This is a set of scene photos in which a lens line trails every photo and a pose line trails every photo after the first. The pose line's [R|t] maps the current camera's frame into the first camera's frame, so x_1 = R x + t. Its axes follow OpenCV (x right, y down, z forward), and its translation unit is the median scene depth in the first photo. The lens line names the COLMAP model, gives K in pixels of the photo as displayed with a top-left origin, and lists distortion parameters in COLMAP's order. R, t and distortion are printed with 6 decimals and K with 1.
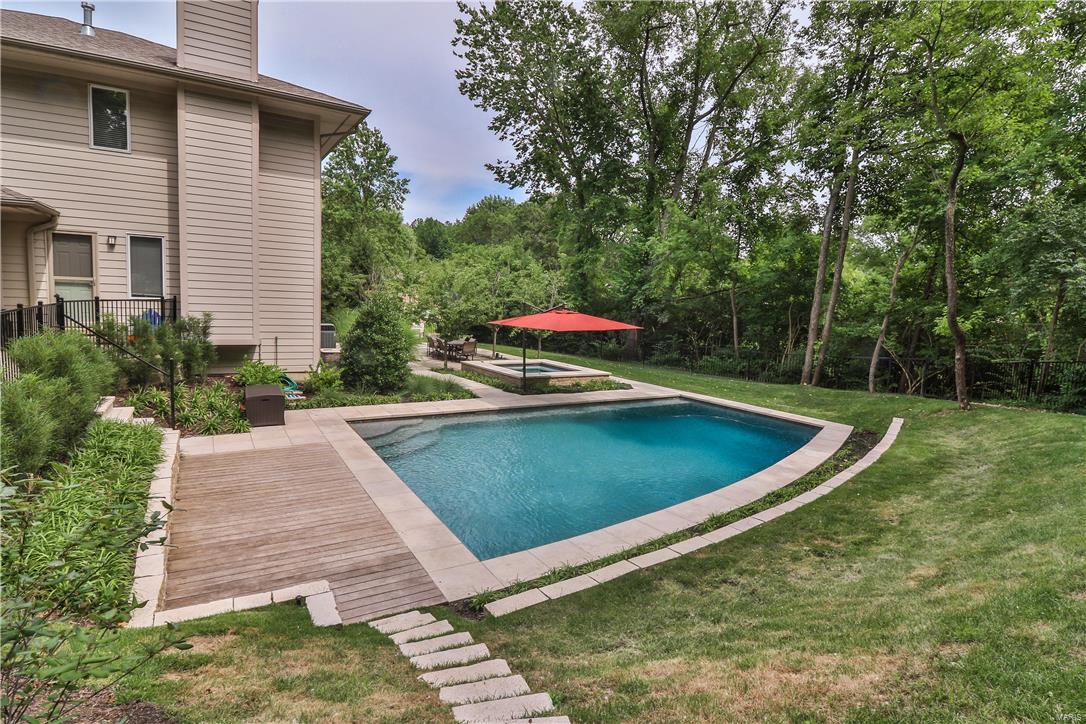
lens RADIAL K [[557.7, 0, 543.0], [0, 557.7, 362.0], [0, 0, 1]] dist [0.030442, -0.024760]
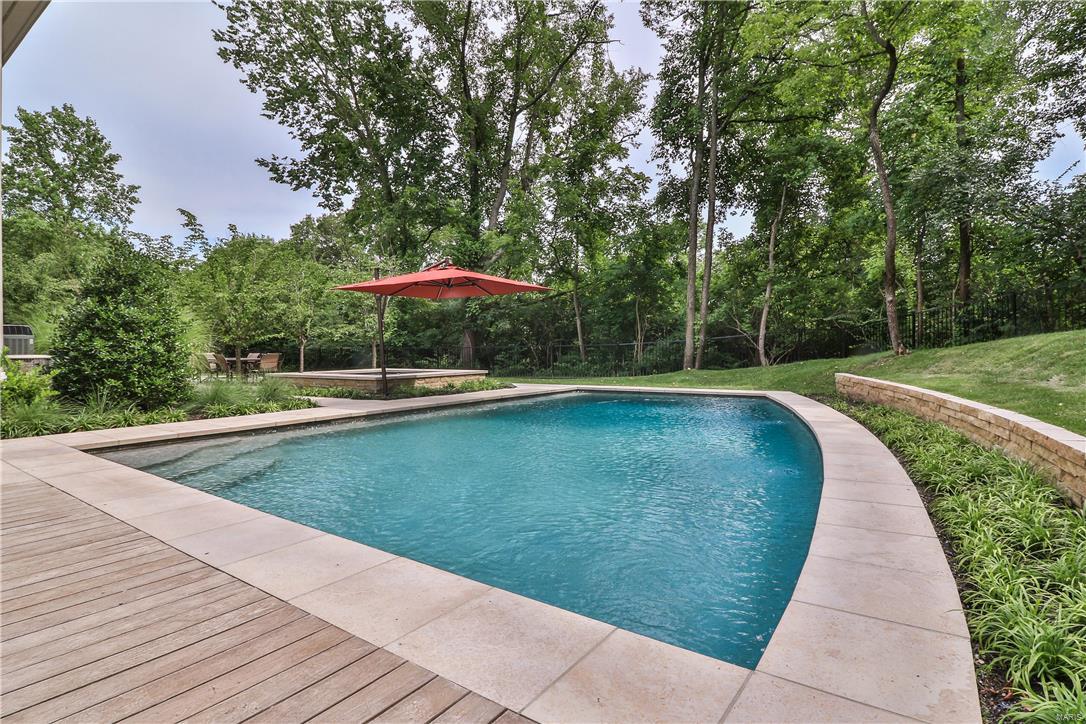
lens RADIAL K [[557.7, 0, 543.0], [0, 557.7, 362.0], [0, 0, 1]] dist [0.030442, -0.024760]
pose [[0.921041, -0.064414, 0.384102, -0.070481], [0.098107, 0.992798, -0.068760, 0.046829], [-0.376906, 0.101014, 0.920727, 0.169858]]
